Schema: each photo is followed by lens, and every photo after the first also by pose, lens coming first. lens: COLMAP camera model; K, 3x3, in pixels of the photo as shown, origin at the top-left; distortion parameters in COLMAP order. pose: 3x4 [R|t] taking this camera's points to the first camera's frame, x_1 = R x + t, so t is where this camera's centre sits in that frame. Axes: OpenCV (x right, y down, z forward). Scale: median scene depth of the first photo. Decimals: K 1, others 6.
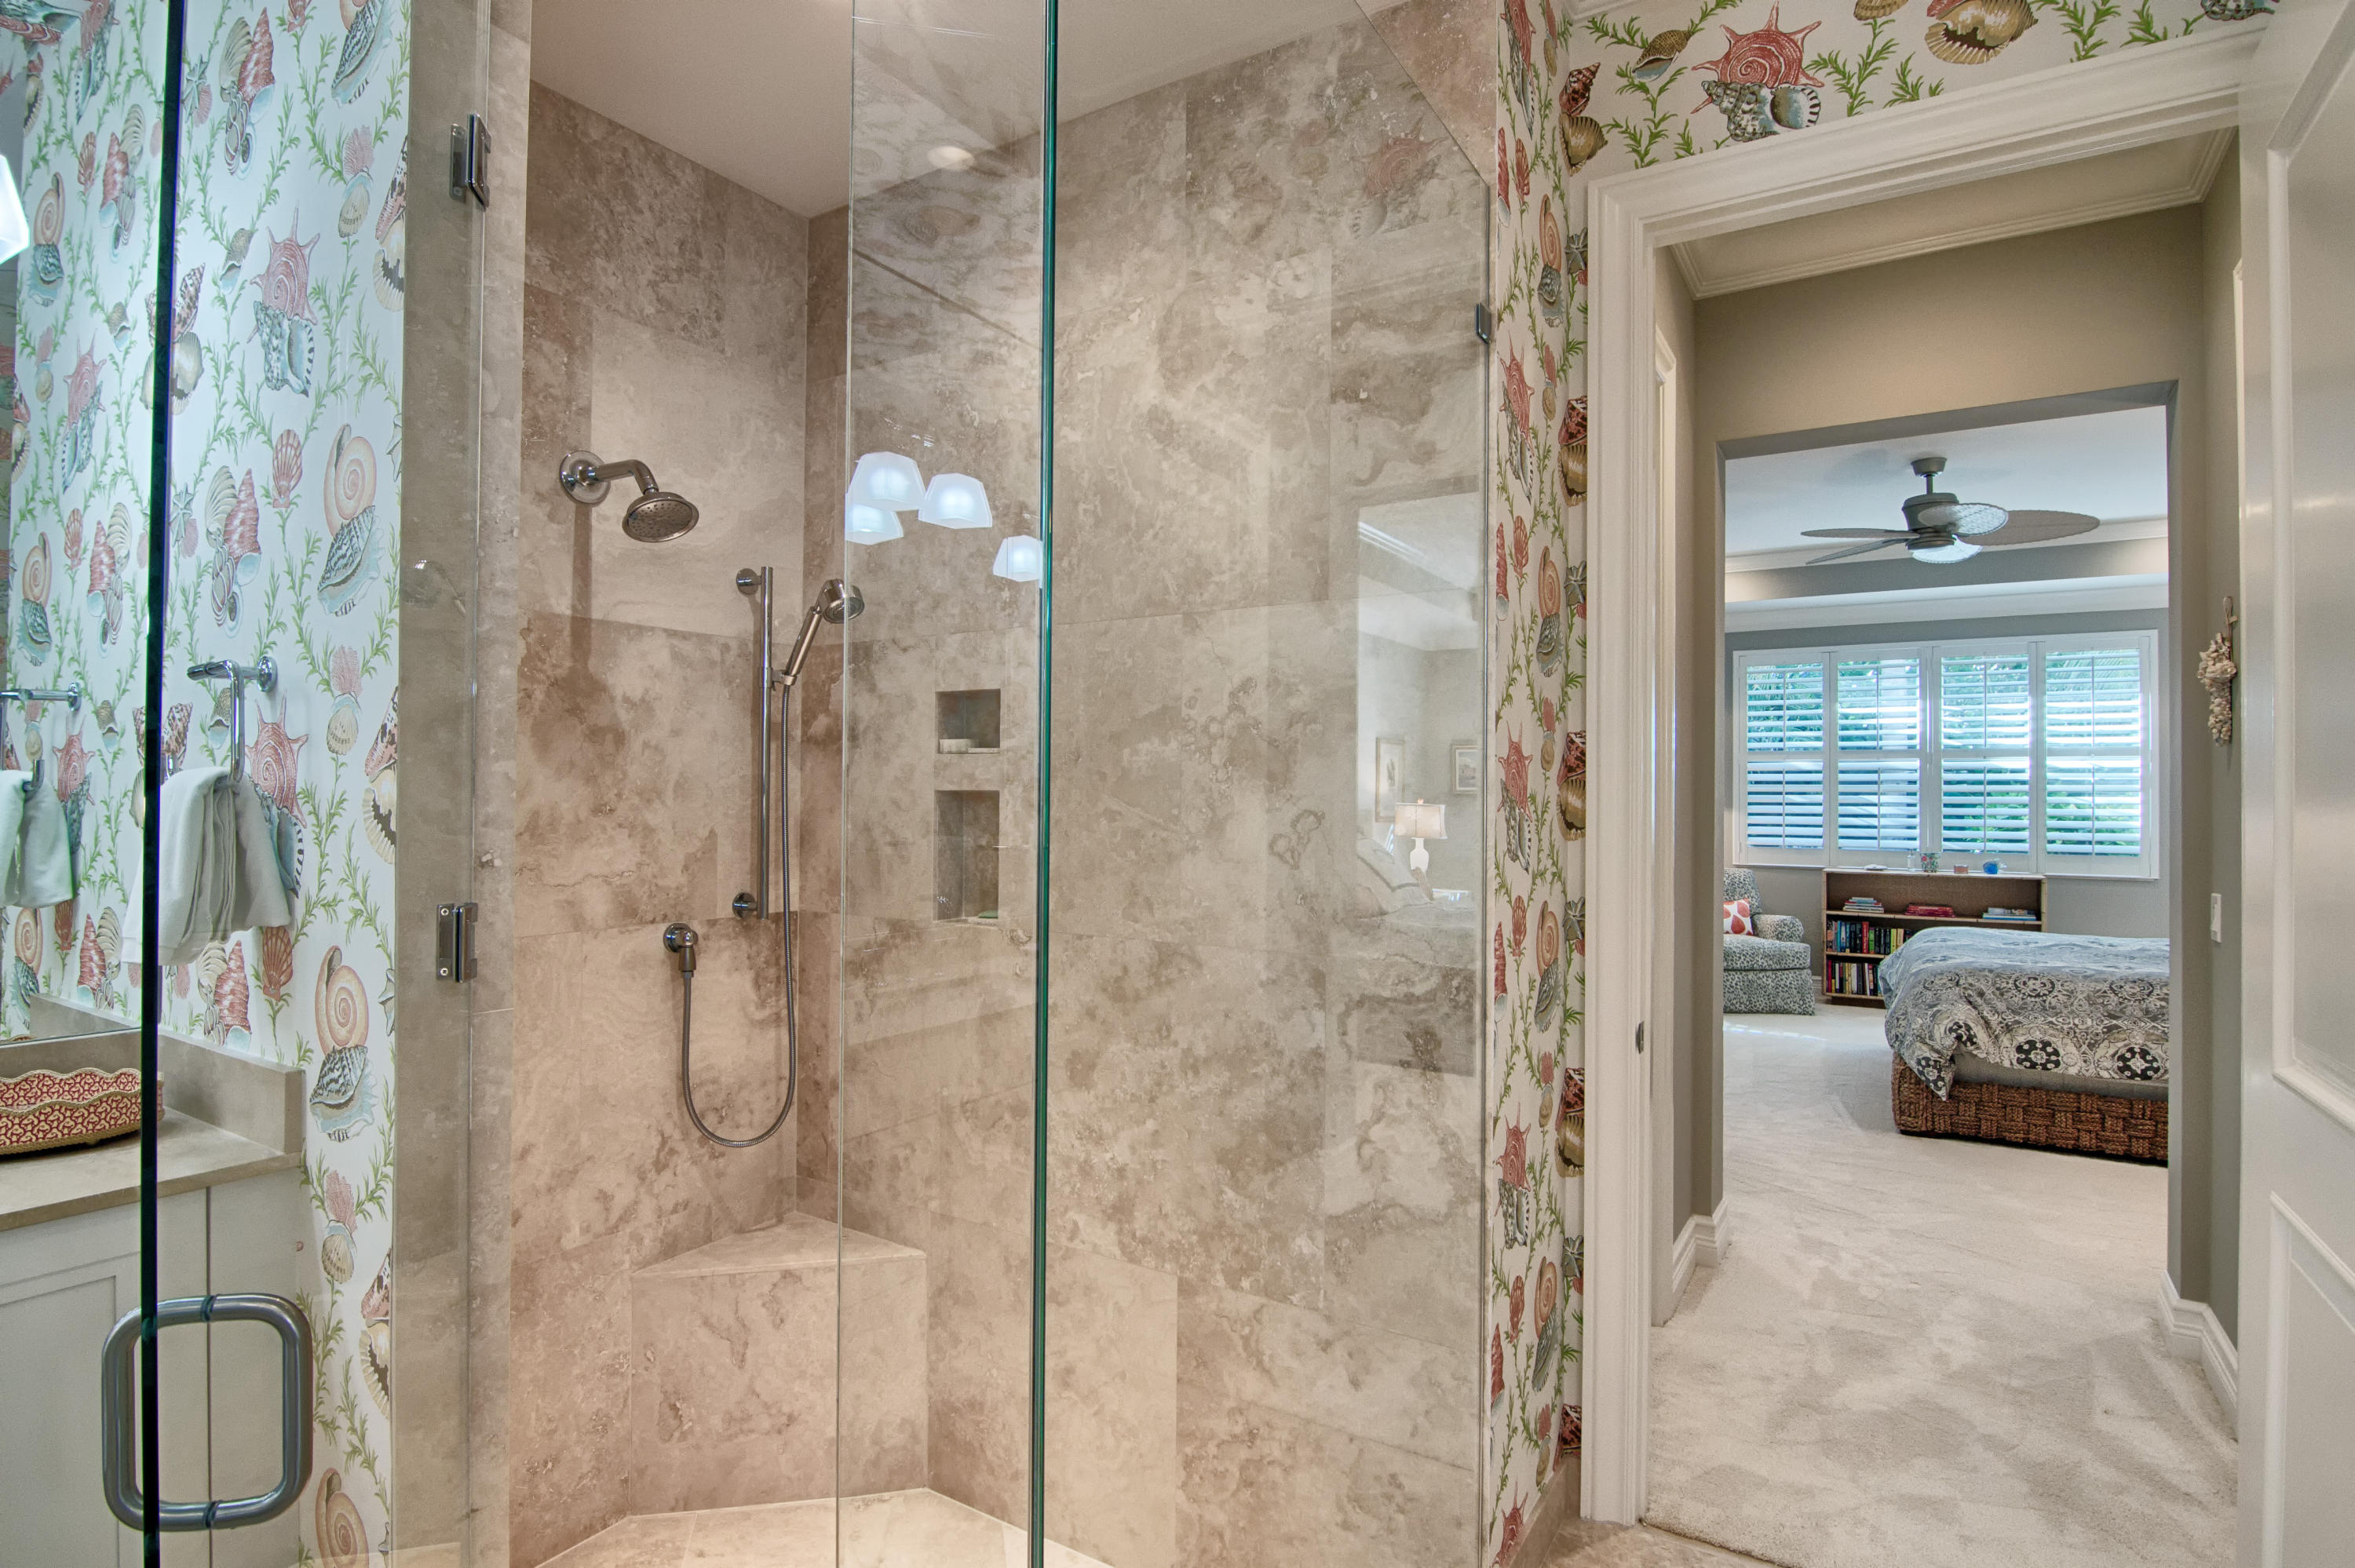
lens RADIAL K [[1191.6, 0, 1177.1], [0, 1191.6, 779.5], [0, 0, 1]] dist [-0.007311, -0.010379]
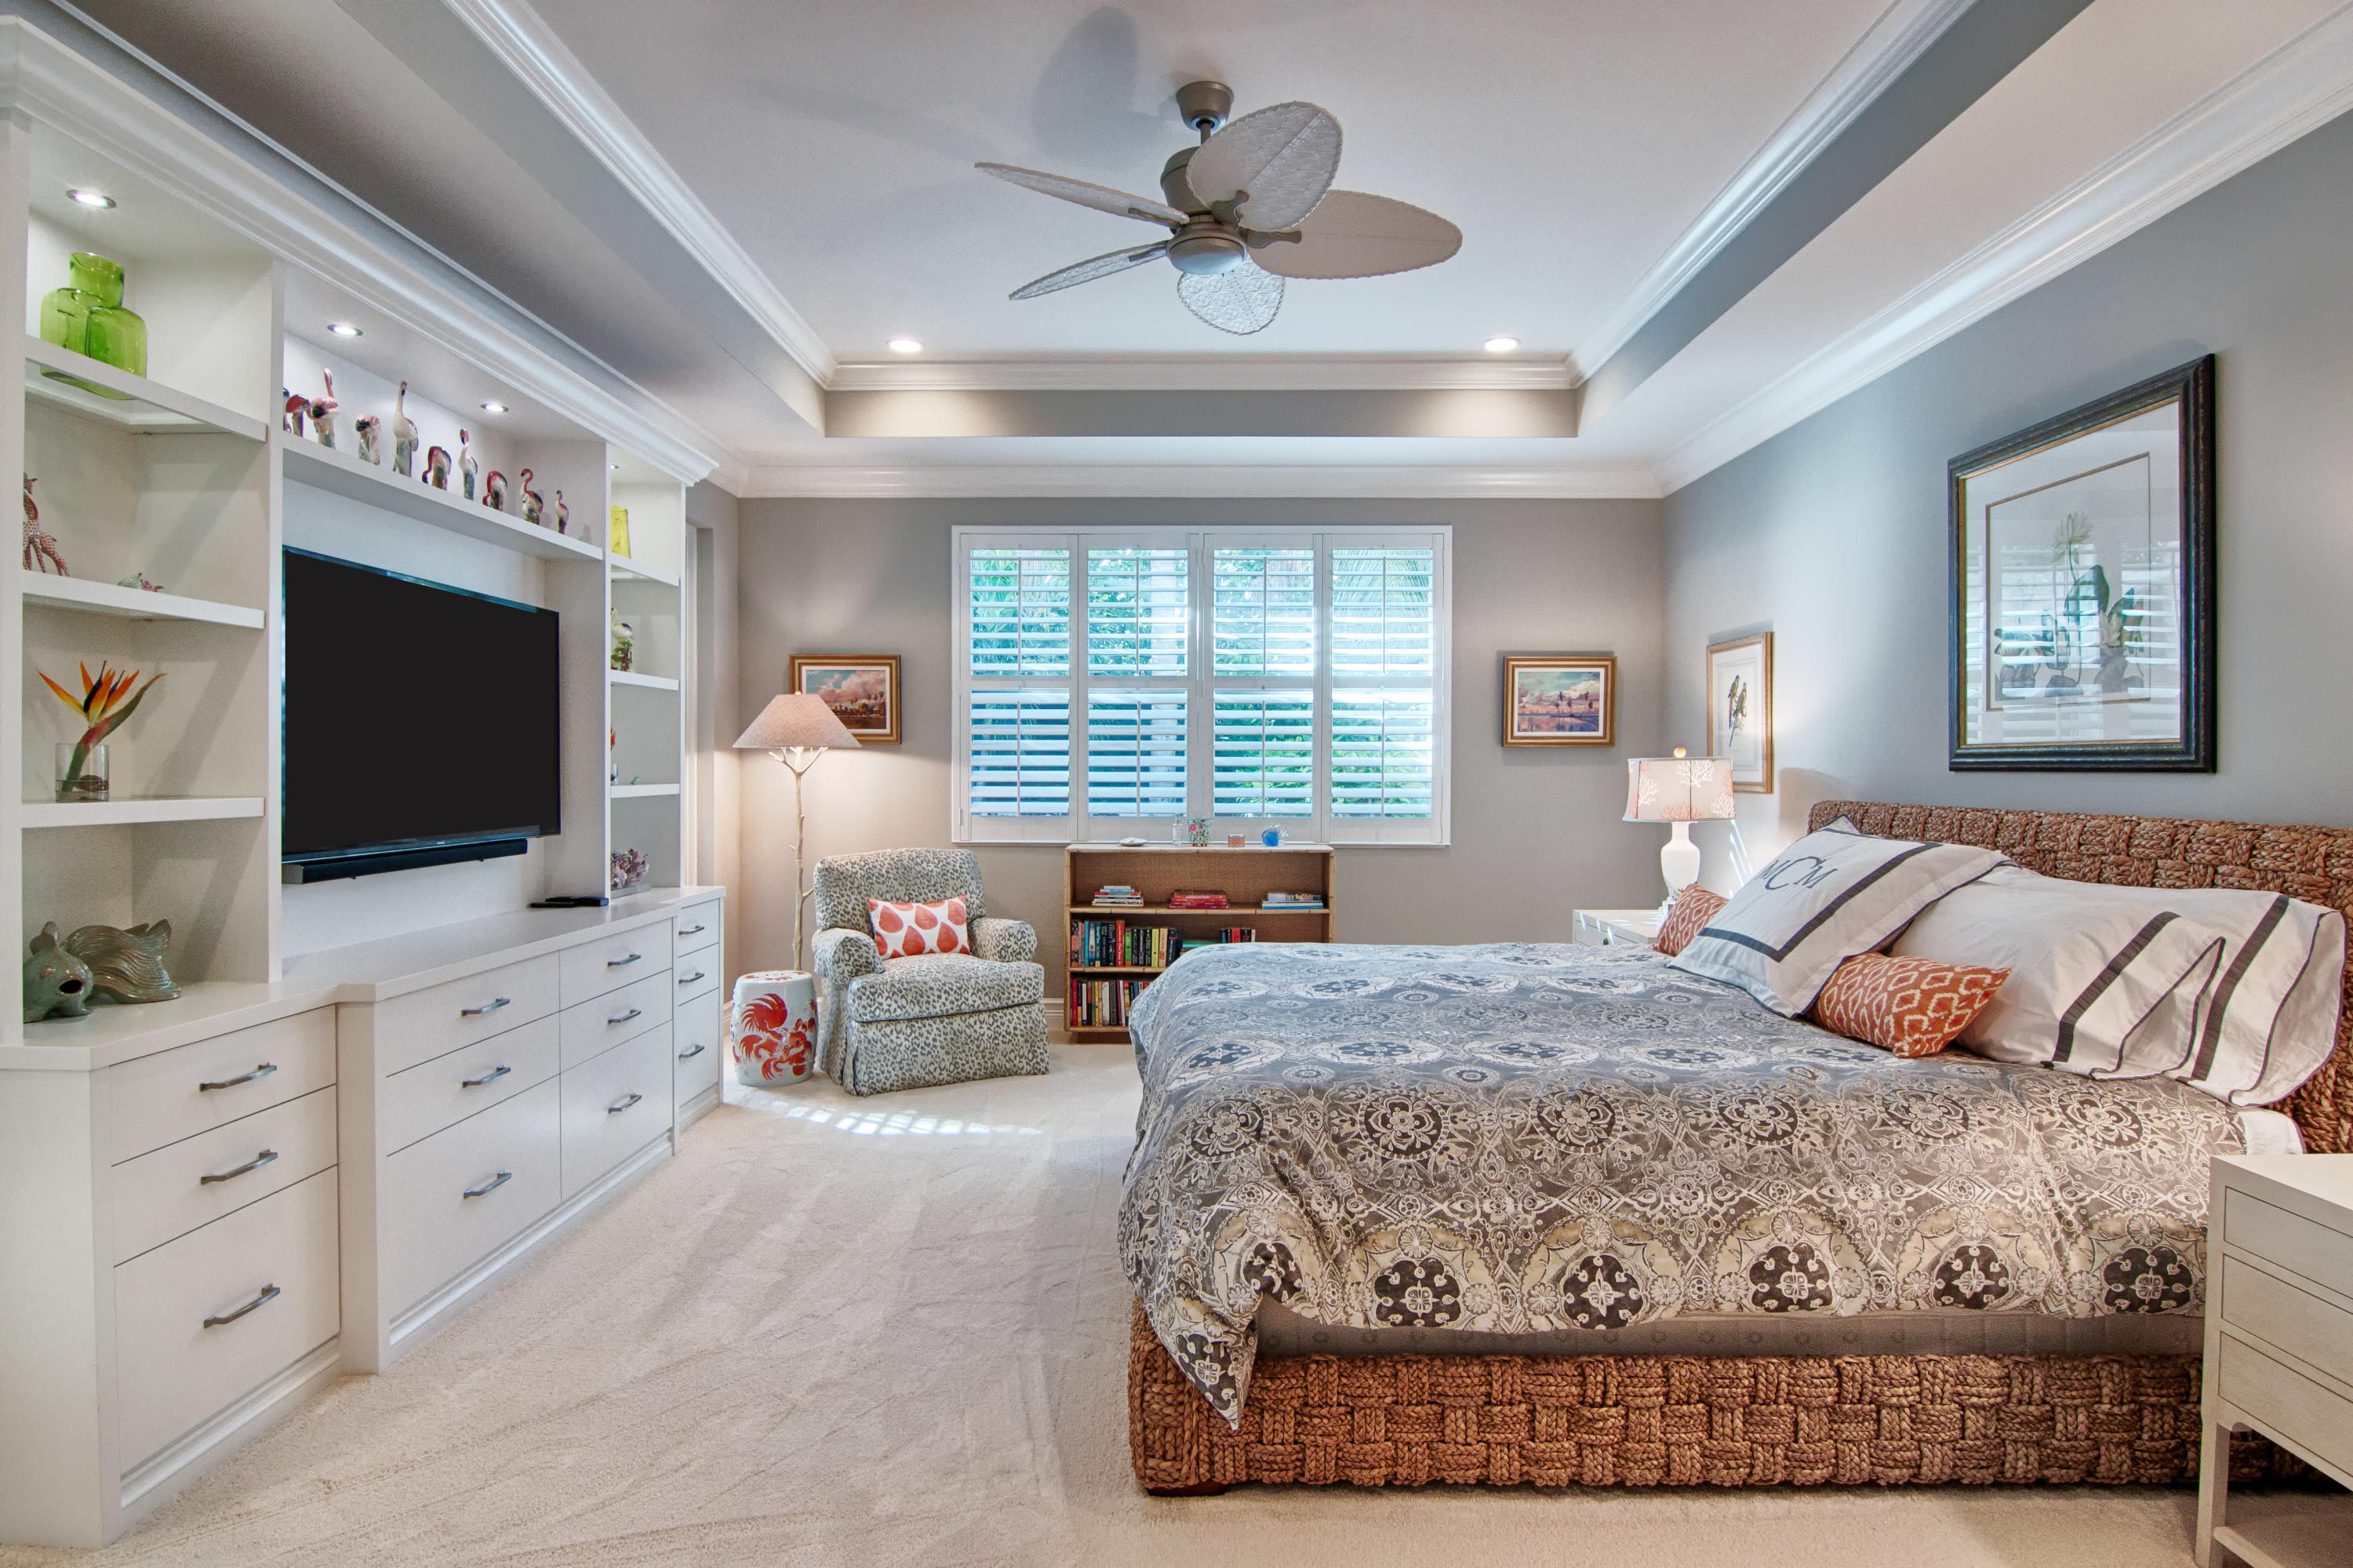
lens RADIAL K [[1190.8, 0, 1177.3], [0, 1190.8, 774.8], [0, 0, 1]] dist [-0.007311, -0.010379]
pose [[0.852811, -0.009590, 0.522131, 0.261388], [-0.003255, 0.999714, 0.023678, 0.018944], [-0.522209, -0.021892, 0.852537, 0.415923]]
